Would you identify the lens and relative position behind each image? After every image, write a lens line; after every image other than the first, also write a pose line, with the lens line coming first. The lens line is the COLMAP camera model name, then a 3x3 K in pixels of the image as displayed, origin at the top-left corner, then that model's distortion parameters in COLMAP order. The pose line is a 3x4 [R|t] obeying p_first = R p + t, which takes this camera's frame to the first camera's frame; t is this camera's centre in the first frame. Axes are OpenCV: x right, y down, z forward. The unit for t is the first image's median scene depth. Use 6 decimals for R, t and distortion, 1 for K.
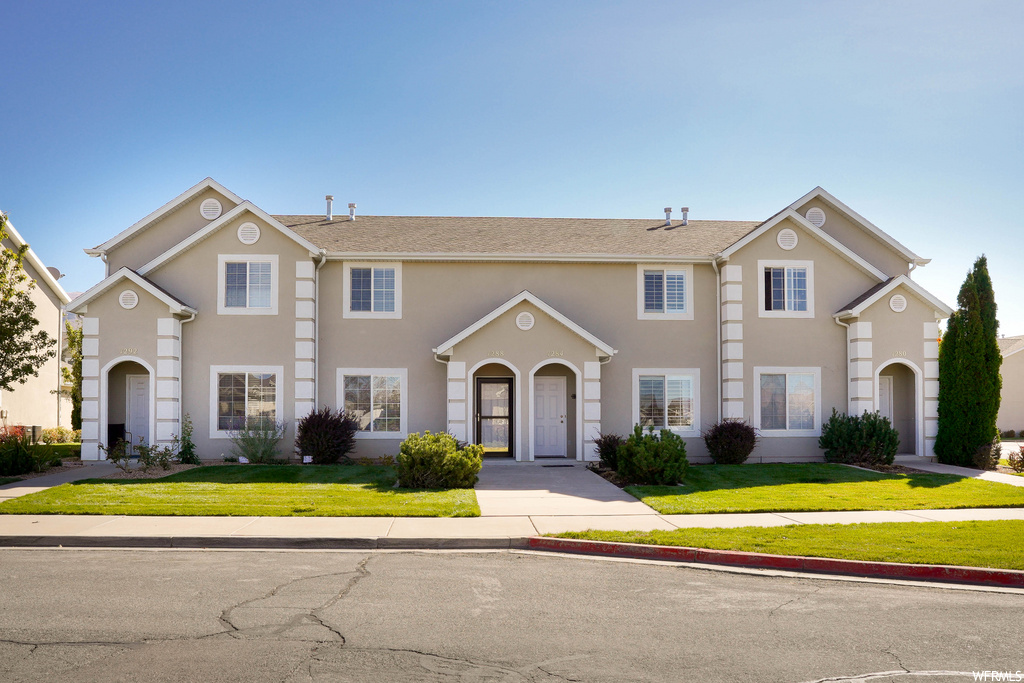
lens RADIAL K [[827.0, 0, 513.0], [0, 827.0, 312.3], [0, 0, 1]] dist [-0.095800, 0.067814]
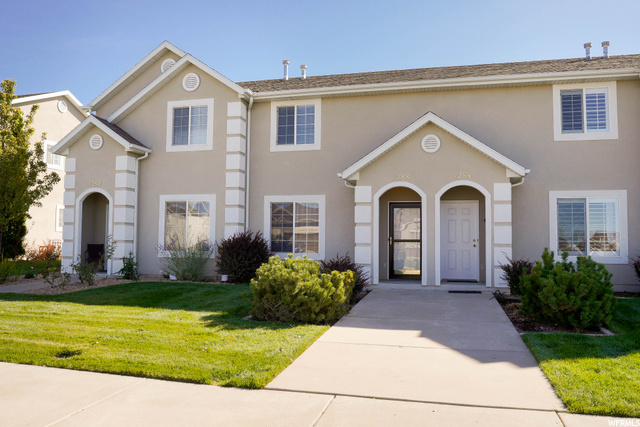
lens RADIAL K [[516.9, 0, 320.6], [0, 516.9, 195.3], [0, 0, 1]] dist [-0.095800, 0.067814]
pose [[0.952252, -0.017756, -0.304795, 0.073422], [0.028498, 0.999118, 0.030831, 0.048257], [0.303979, -0.038044, 0.951919, 0.362923]]
